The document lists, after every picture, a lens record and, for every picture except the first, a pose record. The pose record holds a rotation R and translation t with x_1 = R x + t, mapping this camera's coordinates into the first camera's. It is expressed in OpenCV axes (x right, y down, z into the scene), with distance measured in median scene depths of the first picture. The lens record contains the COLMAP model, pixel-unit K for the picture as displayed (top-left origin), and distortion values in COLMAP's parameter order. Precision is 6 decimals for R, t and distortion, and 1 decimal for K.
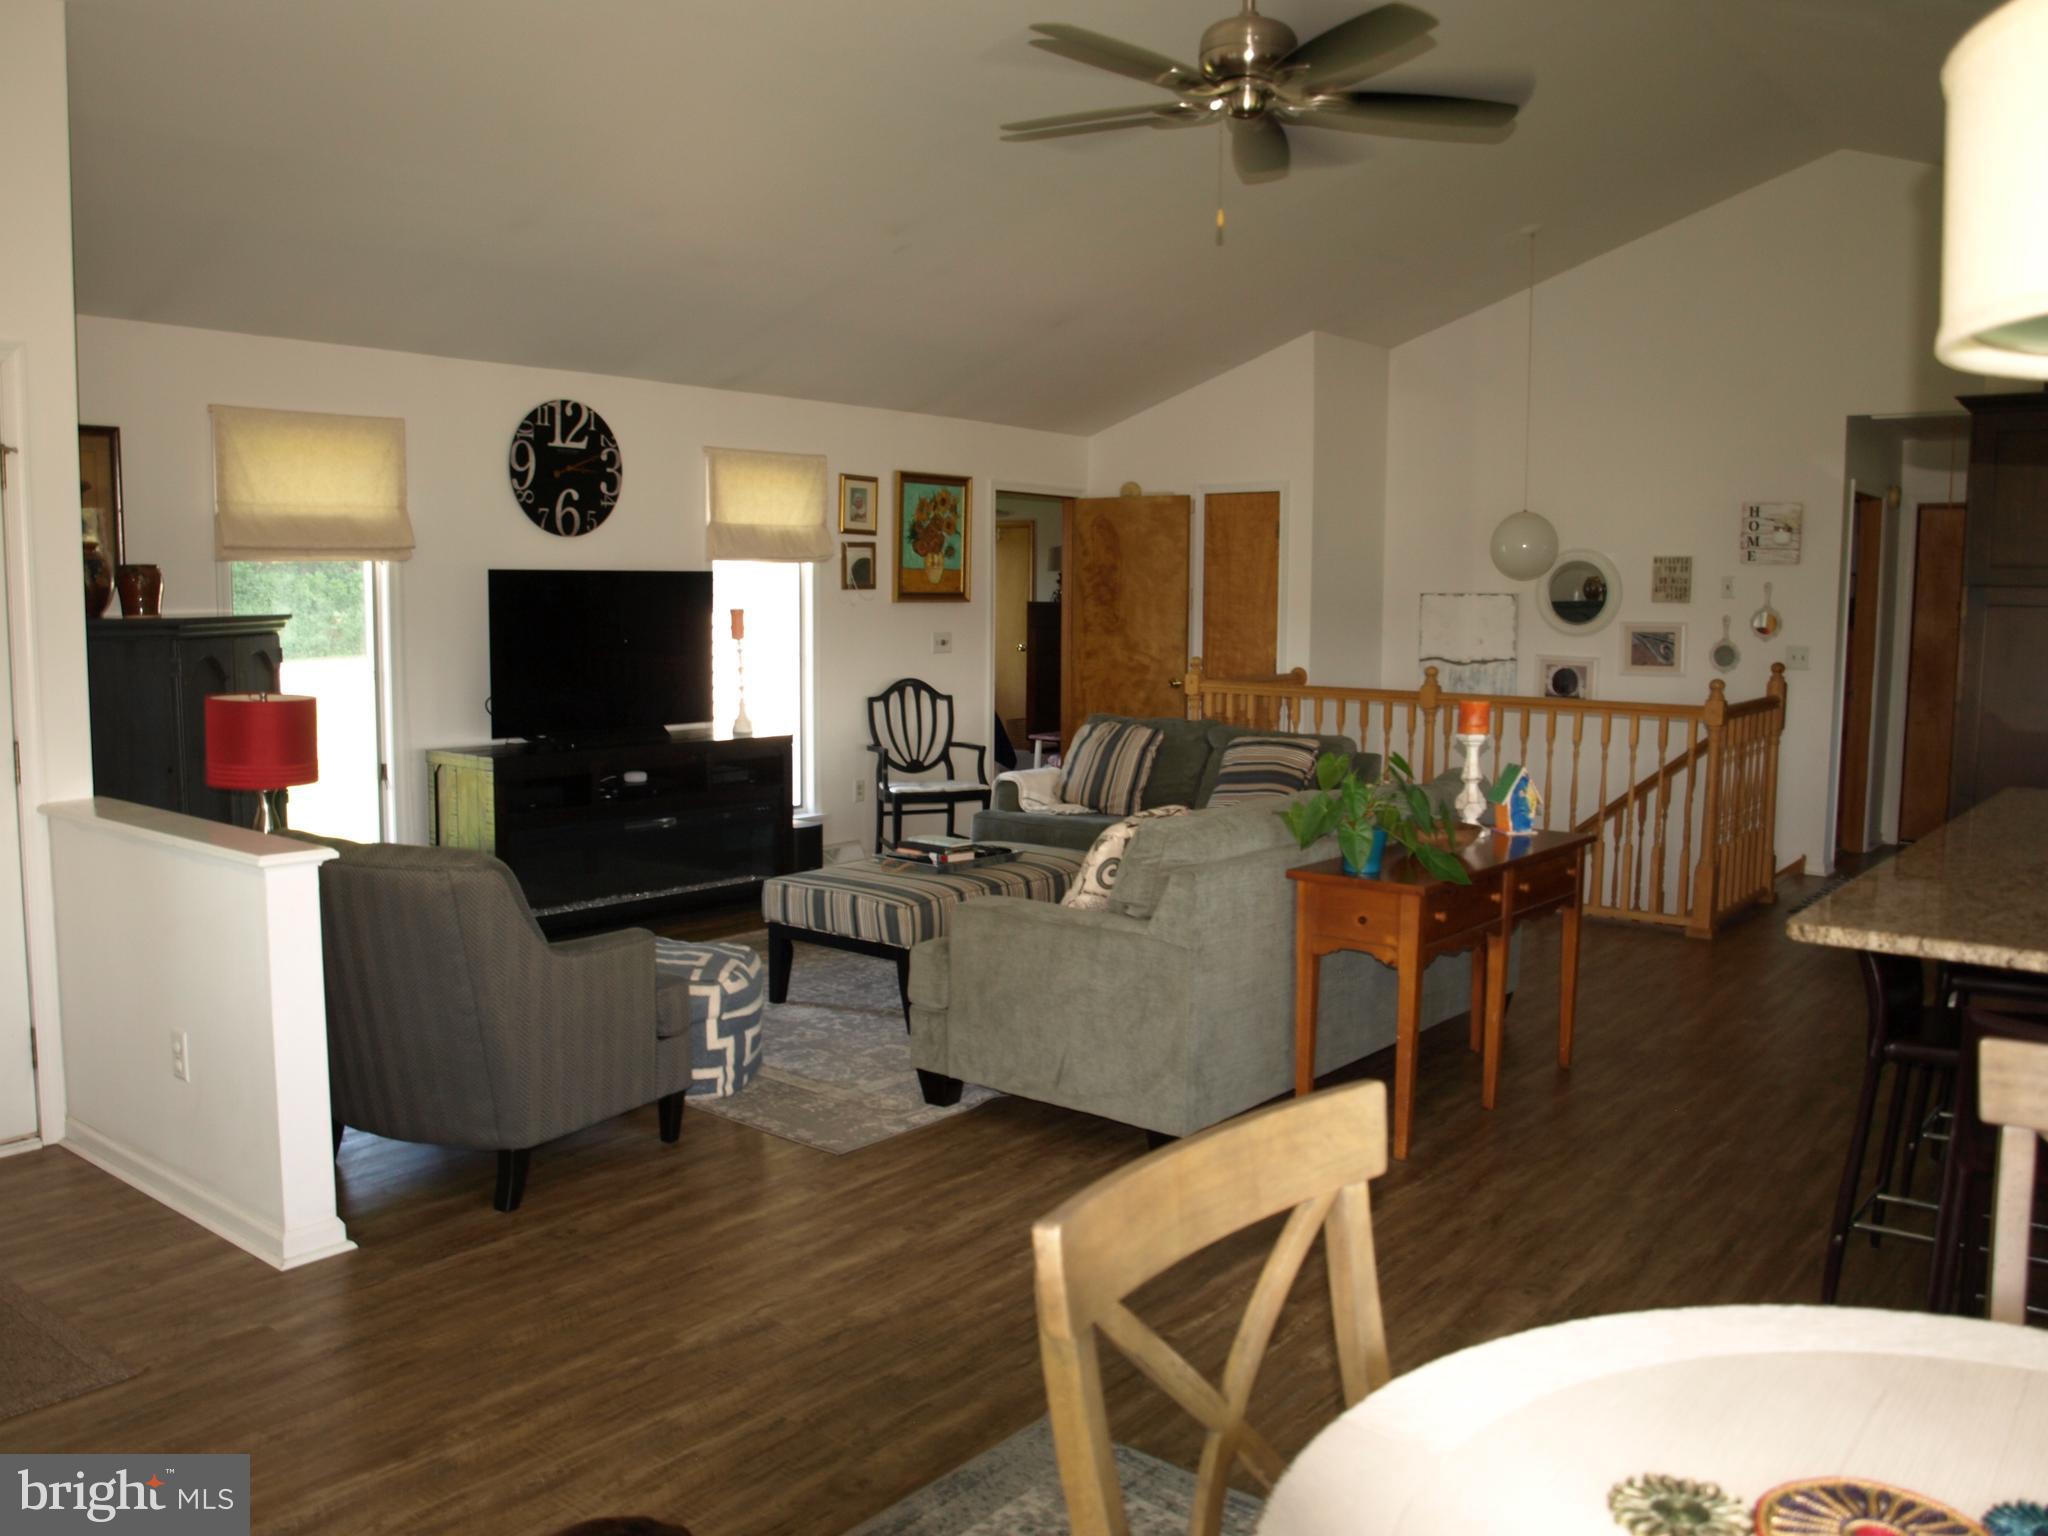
lens RADIAL K [[1678.6, 0, 1015.9], [0, 1678.6, 764.5], [0, 0, 1]] dist [-0.082334, 0.014678]
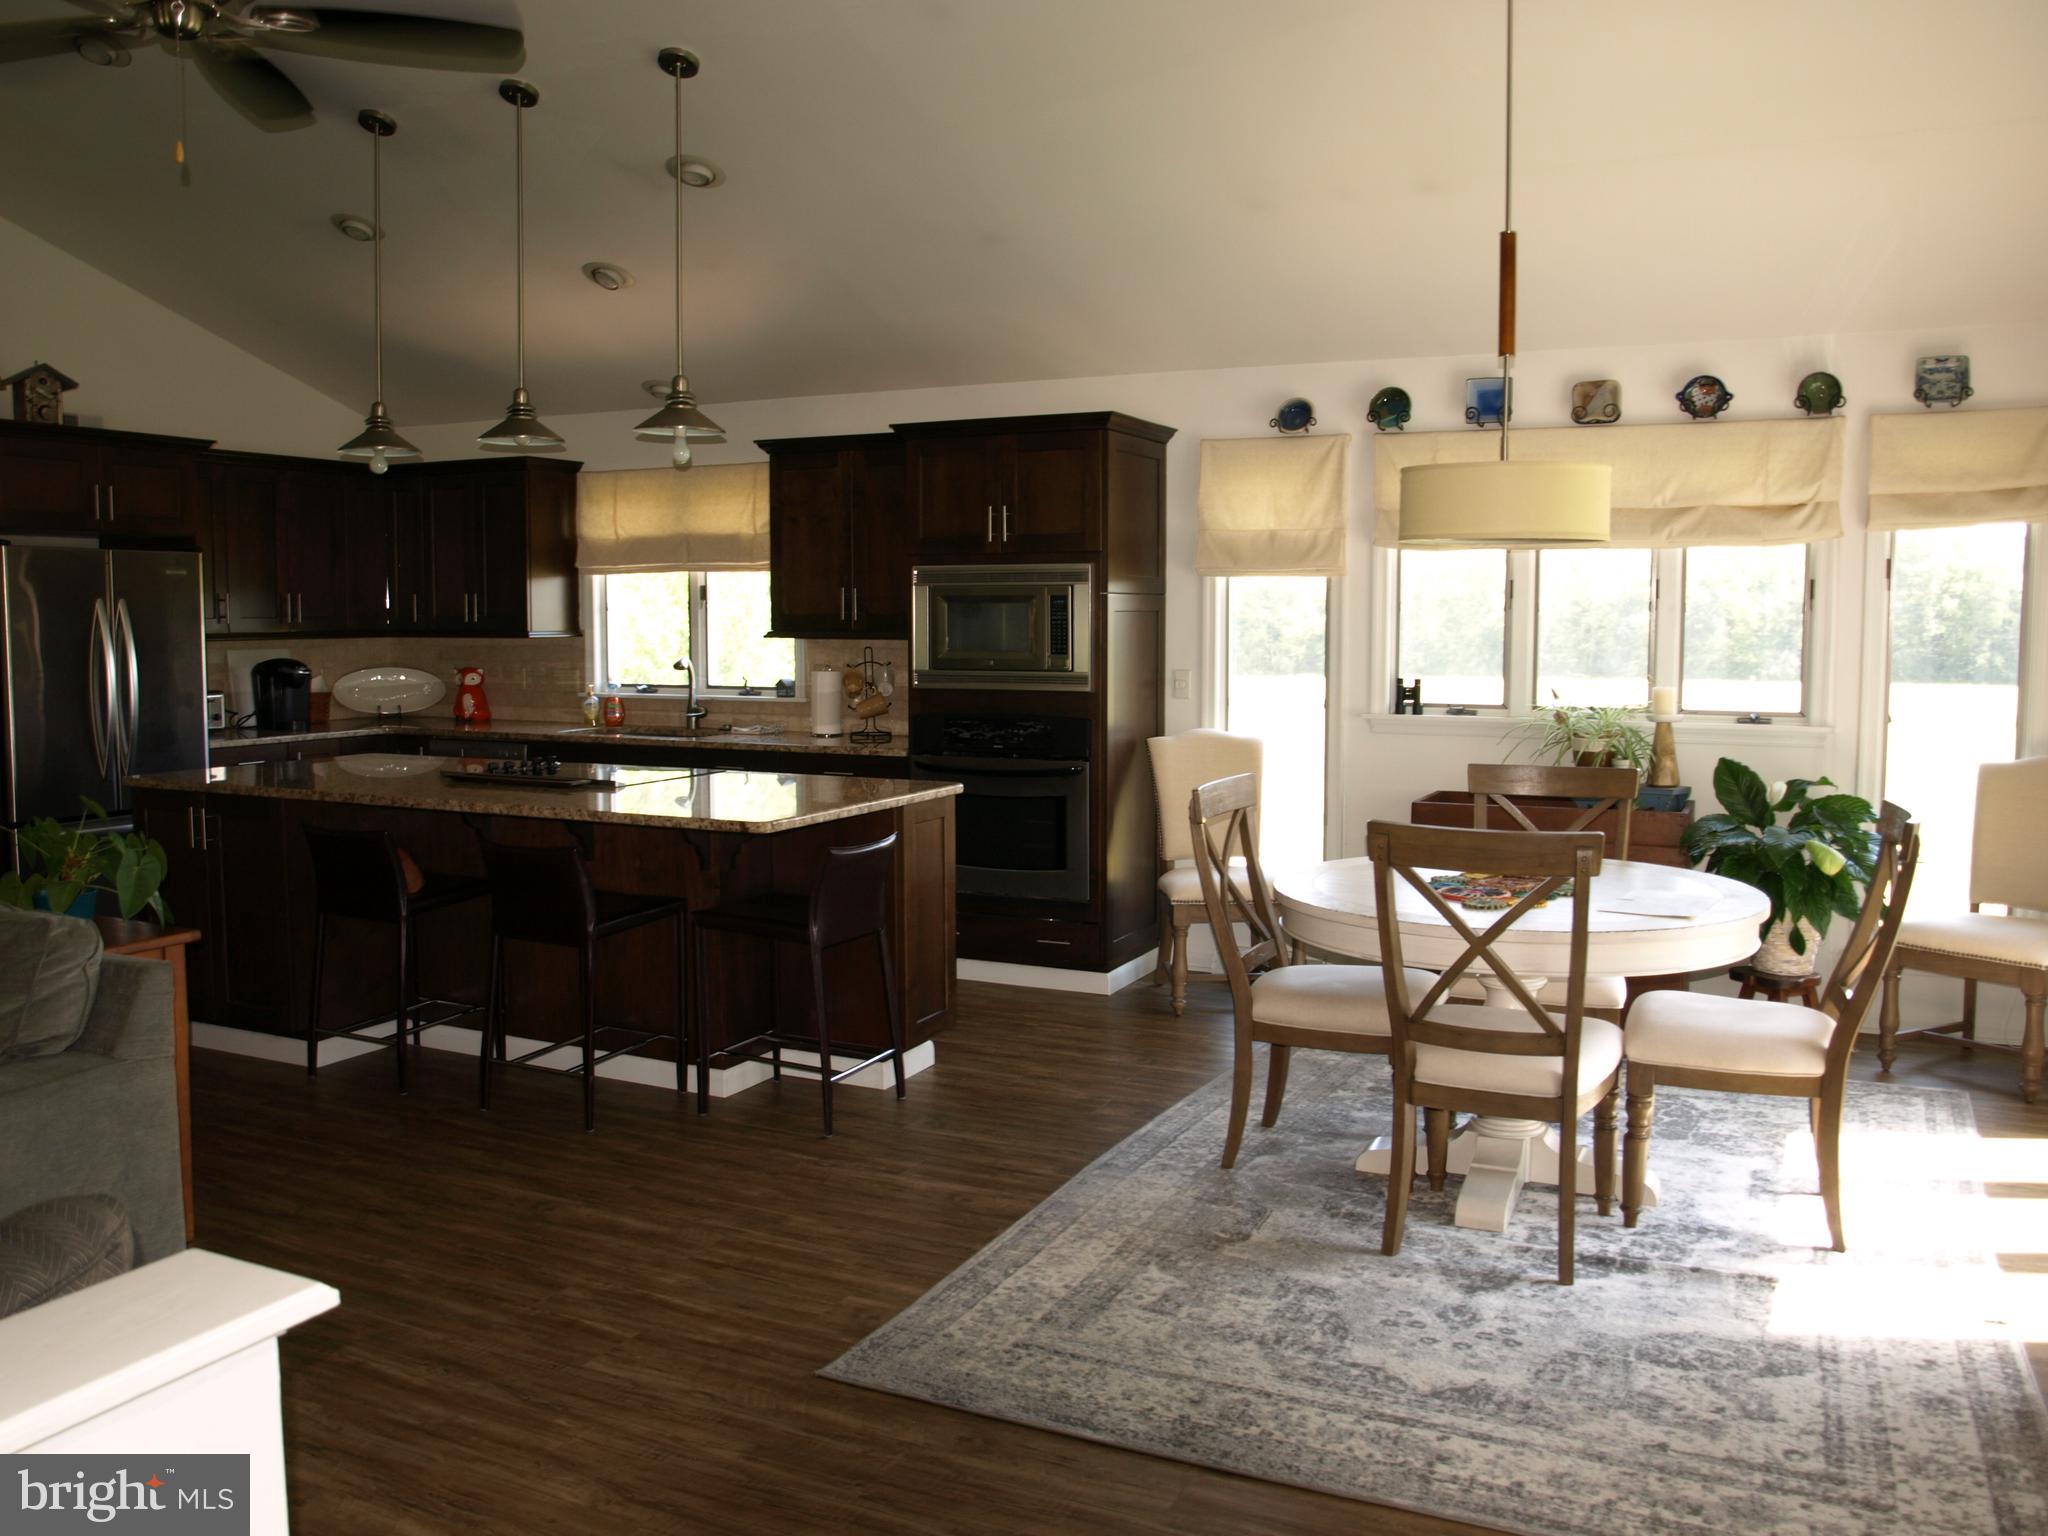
lens RADIAL K [[1678.6, 0, 1015.9], [0, 1678.6, 764.5], [0, 0, 1]] dist [-0.082334, 0.014678]
pose [[-0.238172, -0.094101, 0.966653, -0.408111], [0.096434, 0.988085, 0.119948, -0.045432], [-0.966424, 0.121787, -0.226260, 0.431528]]
